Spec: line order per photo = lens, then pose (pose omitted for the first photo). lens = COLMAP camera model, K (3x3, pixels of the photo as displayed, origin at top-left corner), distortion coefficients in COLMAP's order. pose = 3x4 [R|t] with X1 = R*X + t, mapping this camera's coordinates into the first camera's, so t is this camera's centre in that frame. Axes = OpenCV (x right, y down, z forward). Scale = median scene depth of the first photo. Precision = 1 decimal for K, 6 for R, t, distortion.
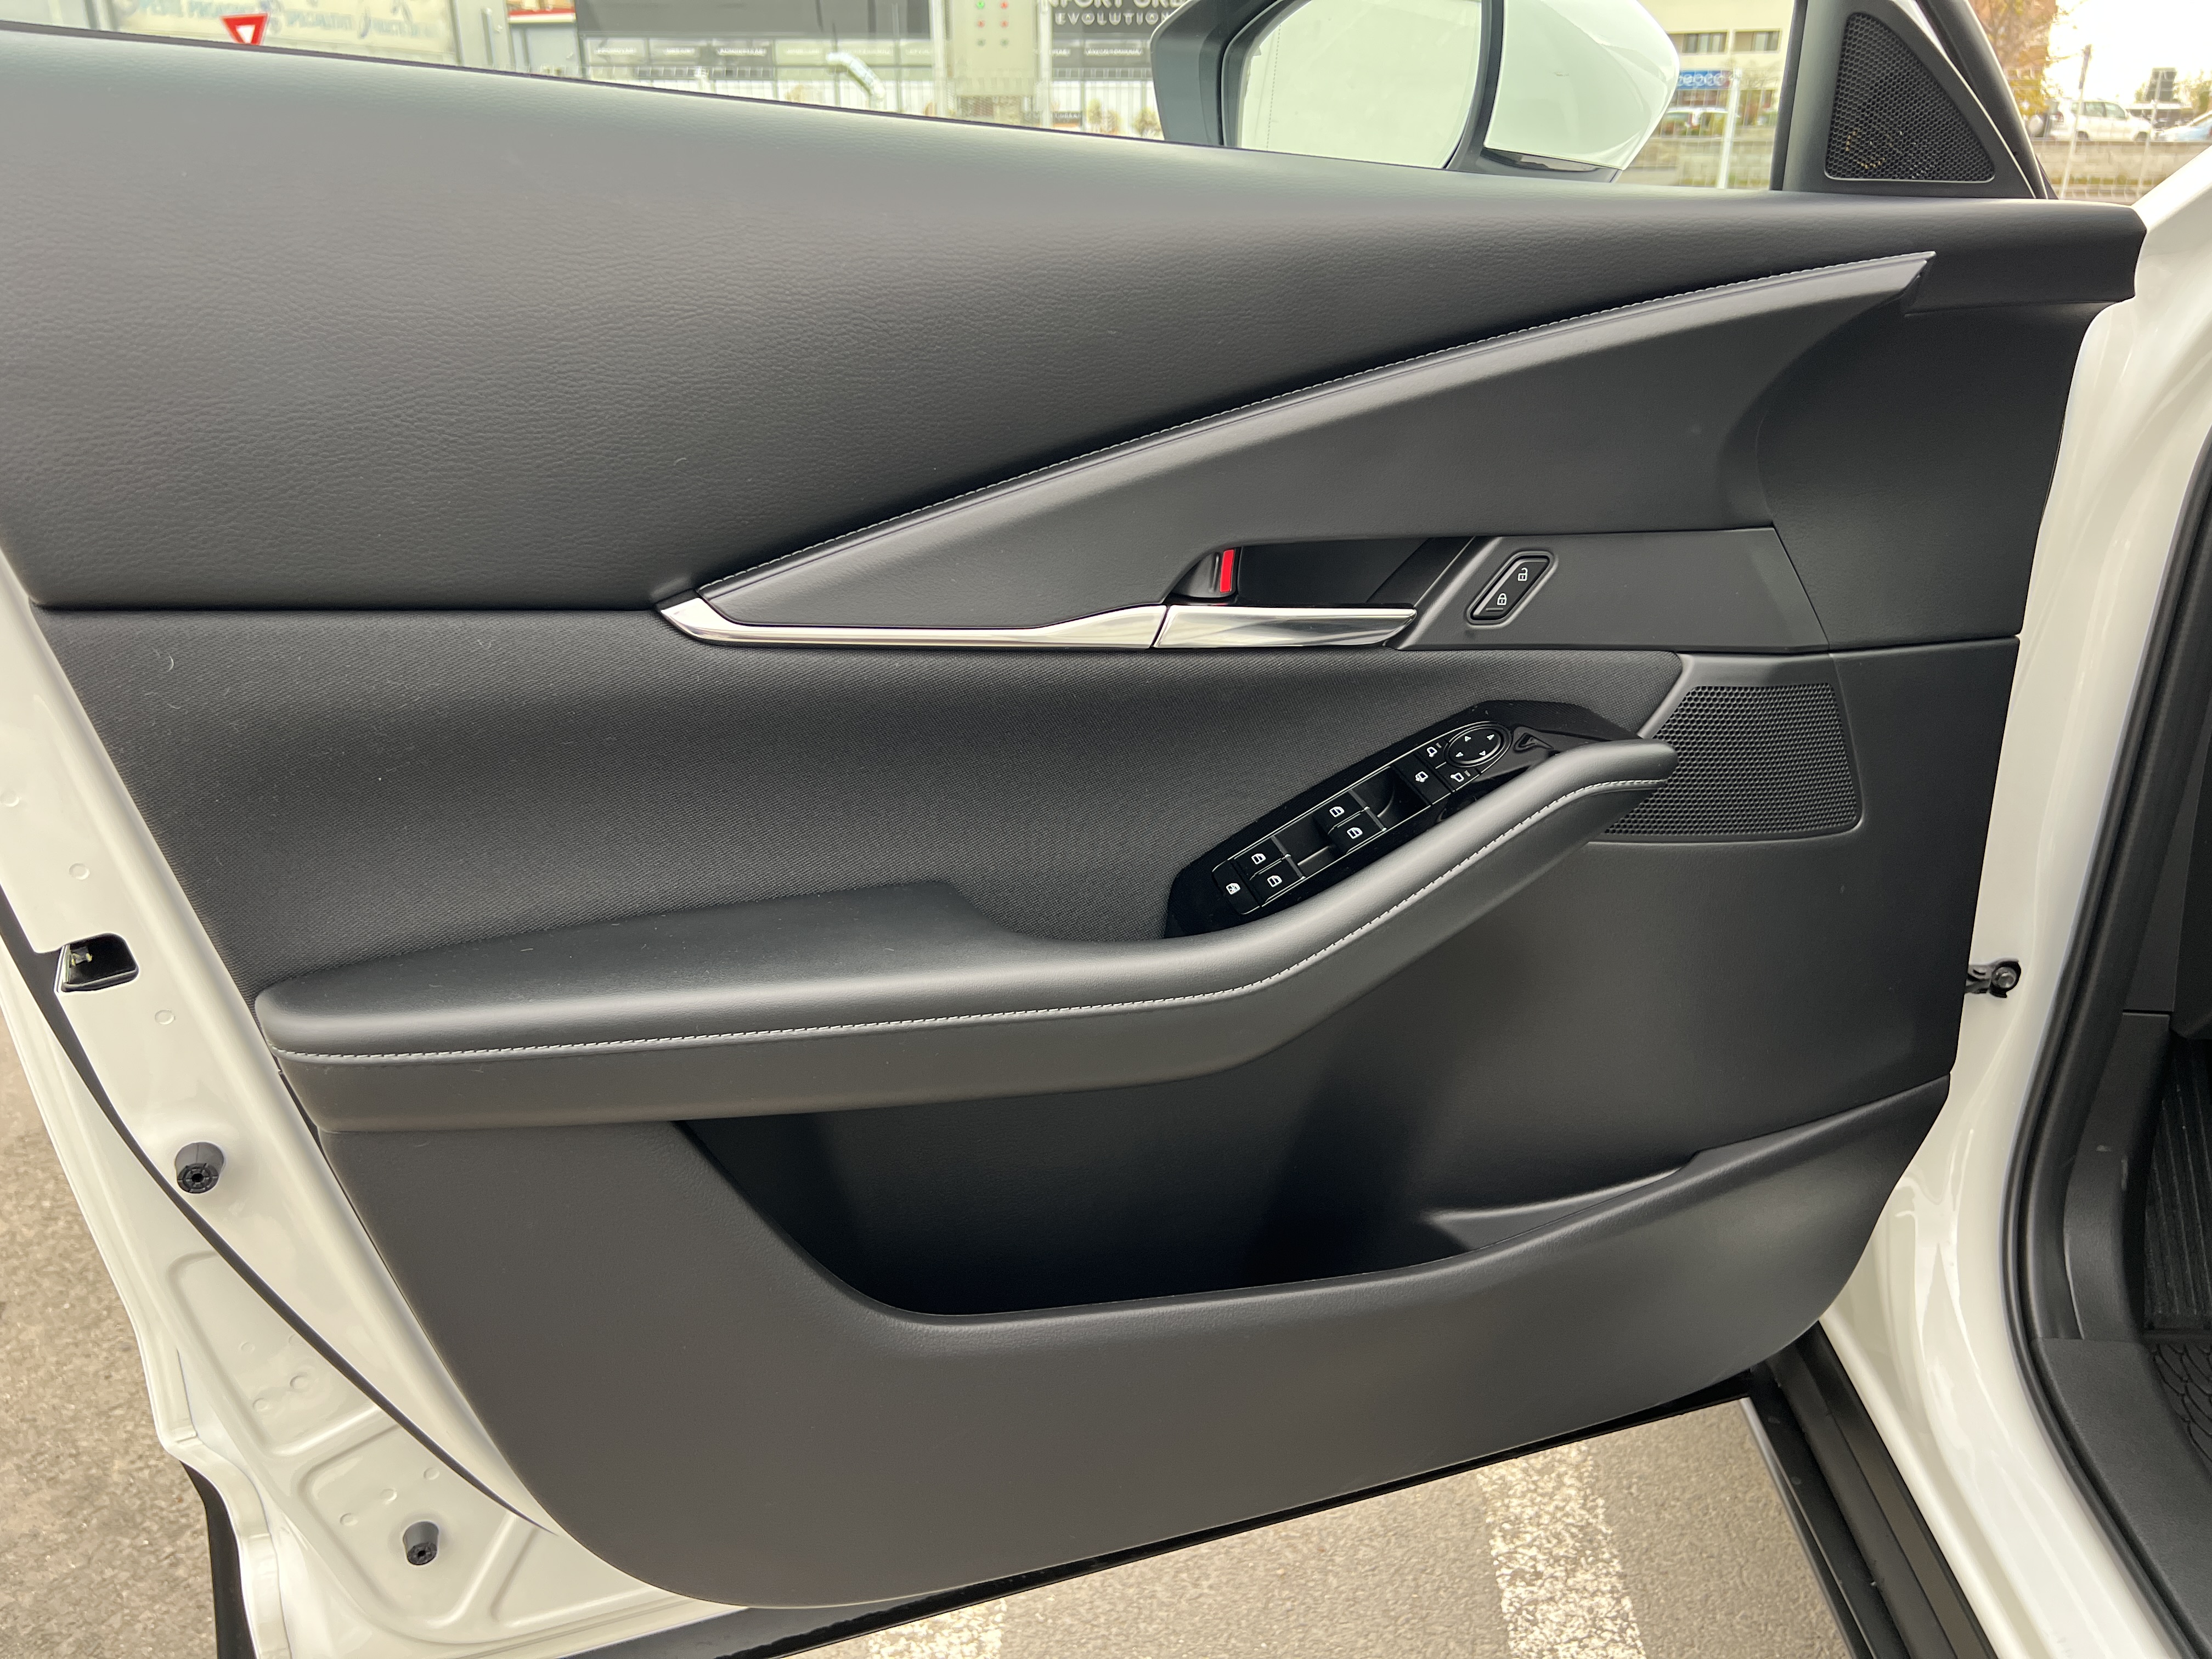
lens RADIAL K [[1678.2, 0, 1100.6], [0, 1678.2, 819.4], [0, 0, 1]] dist [0.060407, -0.089101]
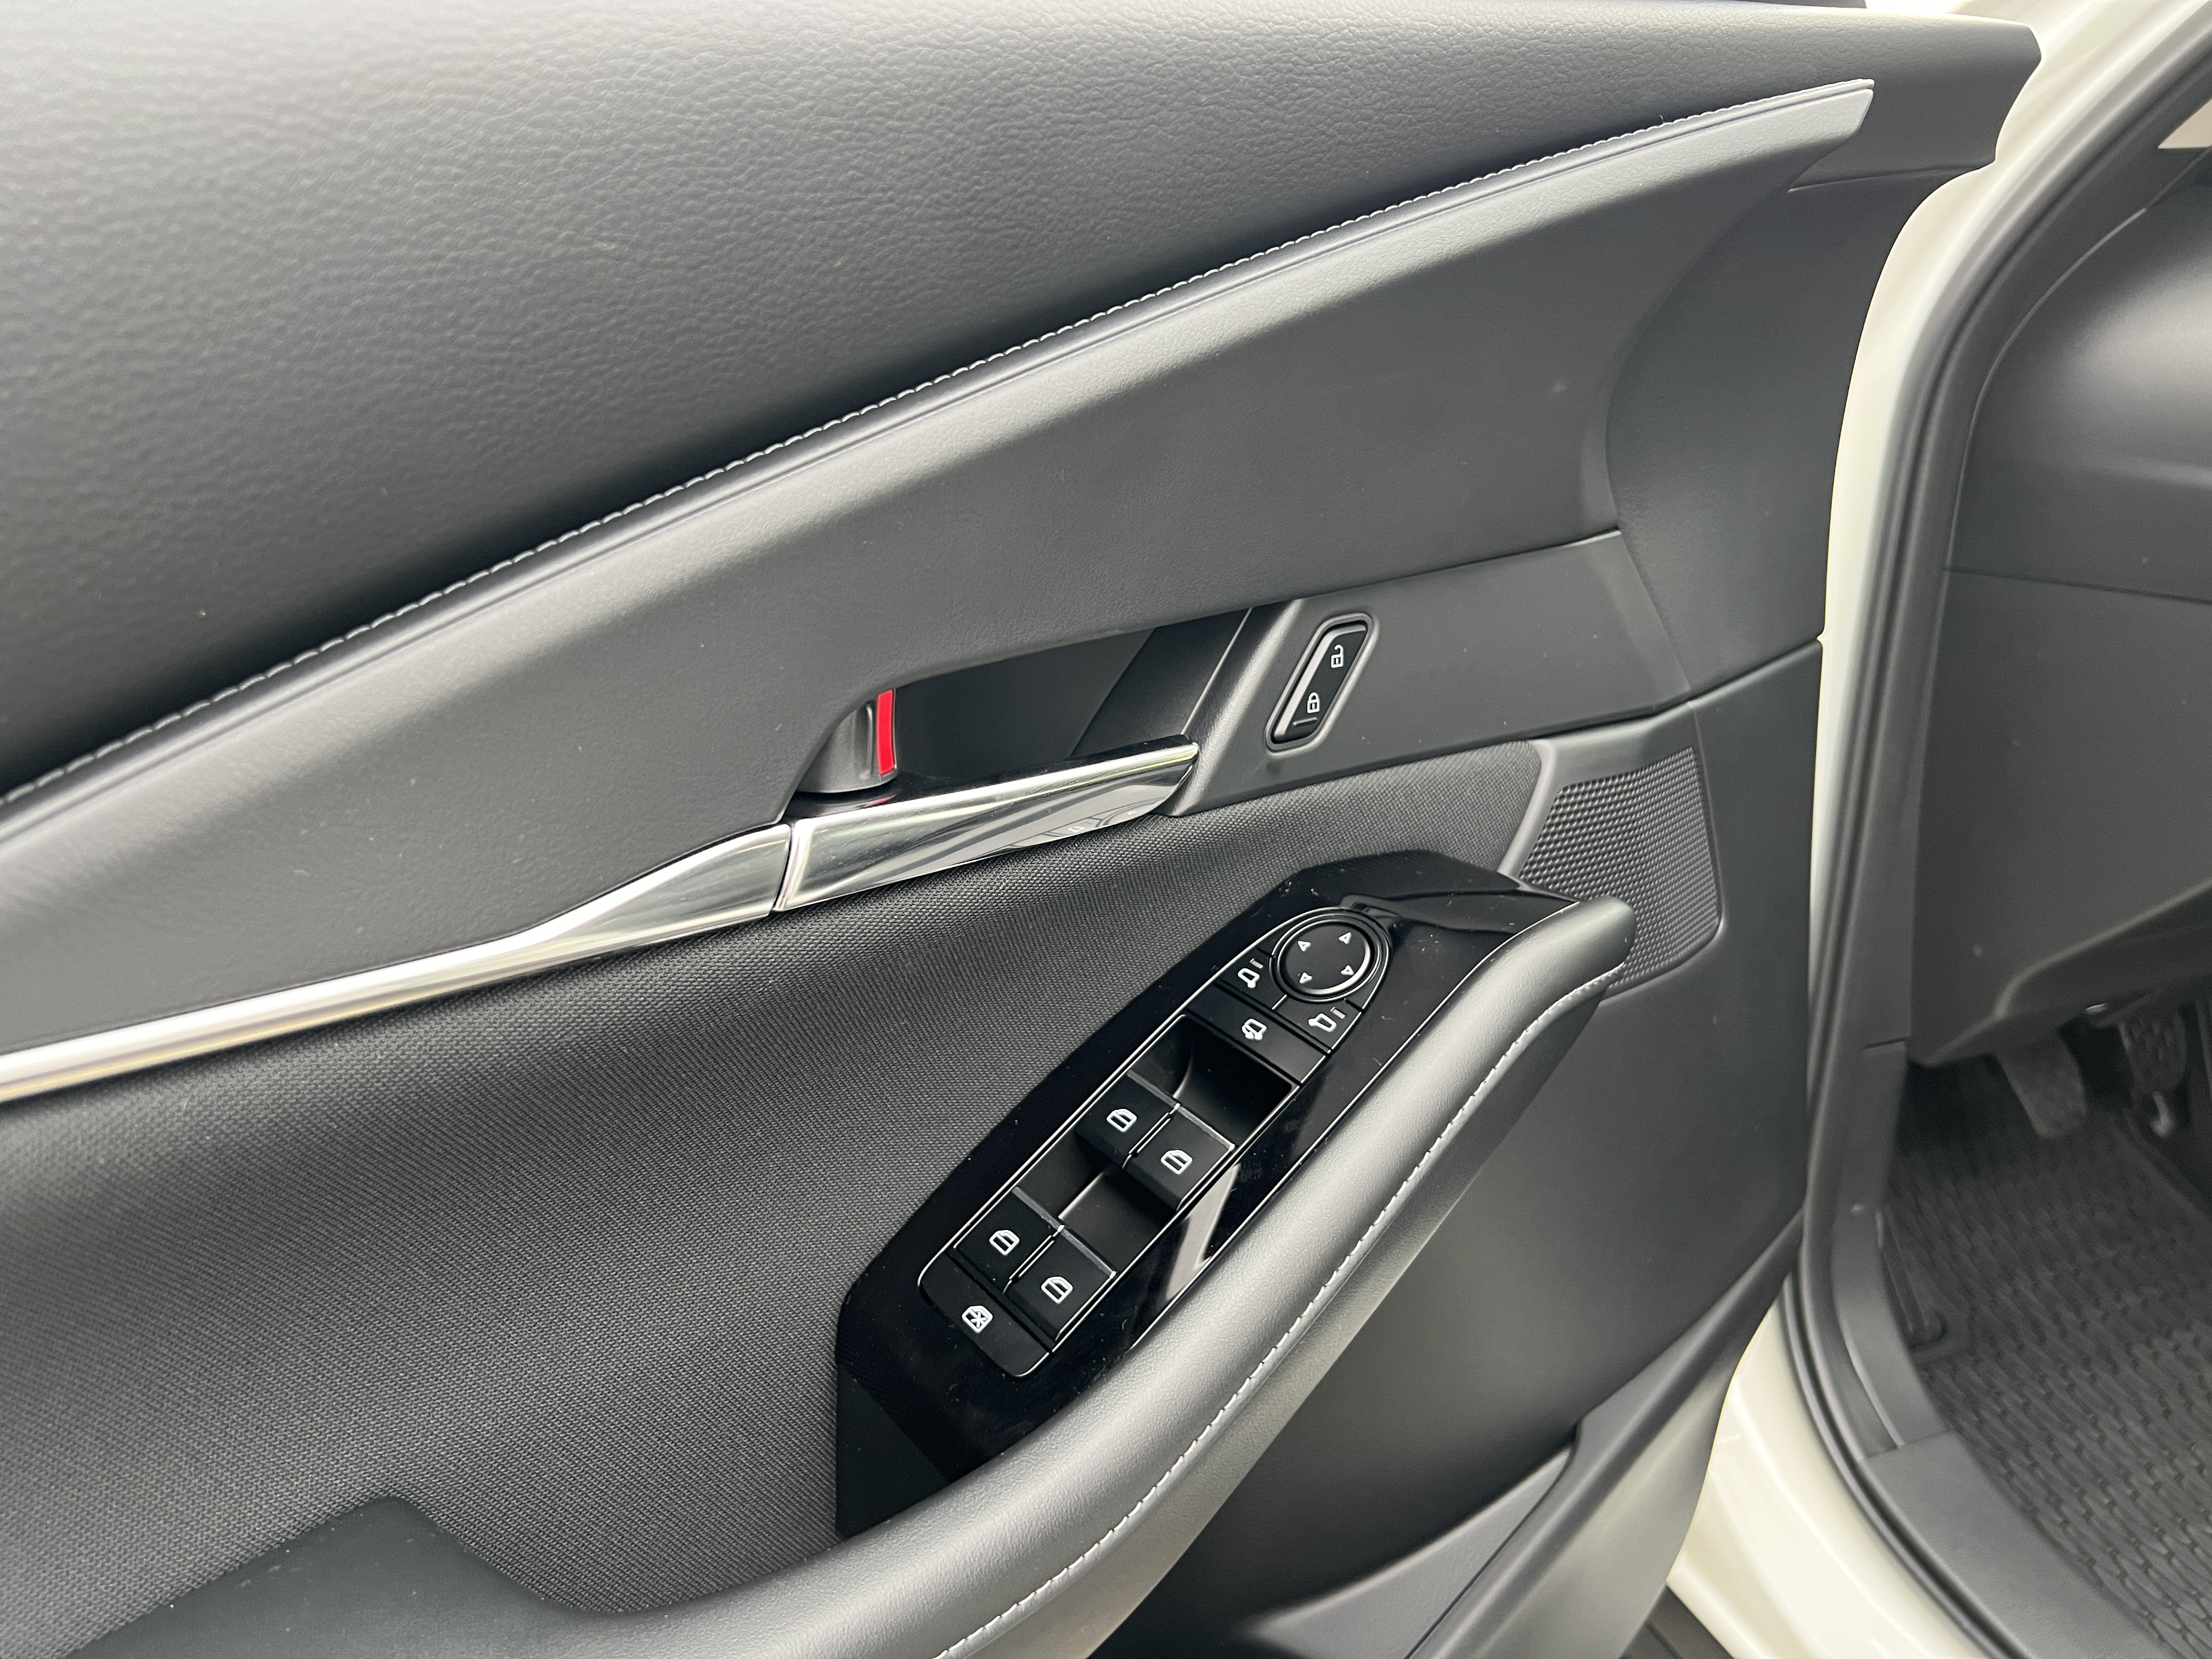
lens RADIAL K [[1678.2, 0, 1100.6], [0, 1678.2, 819.4], [0, 0, 1]] dist [0.060407, -0.089101]
pose [[0.913429, -0.174594, 0.367647, -0.052838], [0.185512, 0.982625, 0.005735, -0.107569], [-0.362261, 0.062964, 0.929948, 0.483296]]
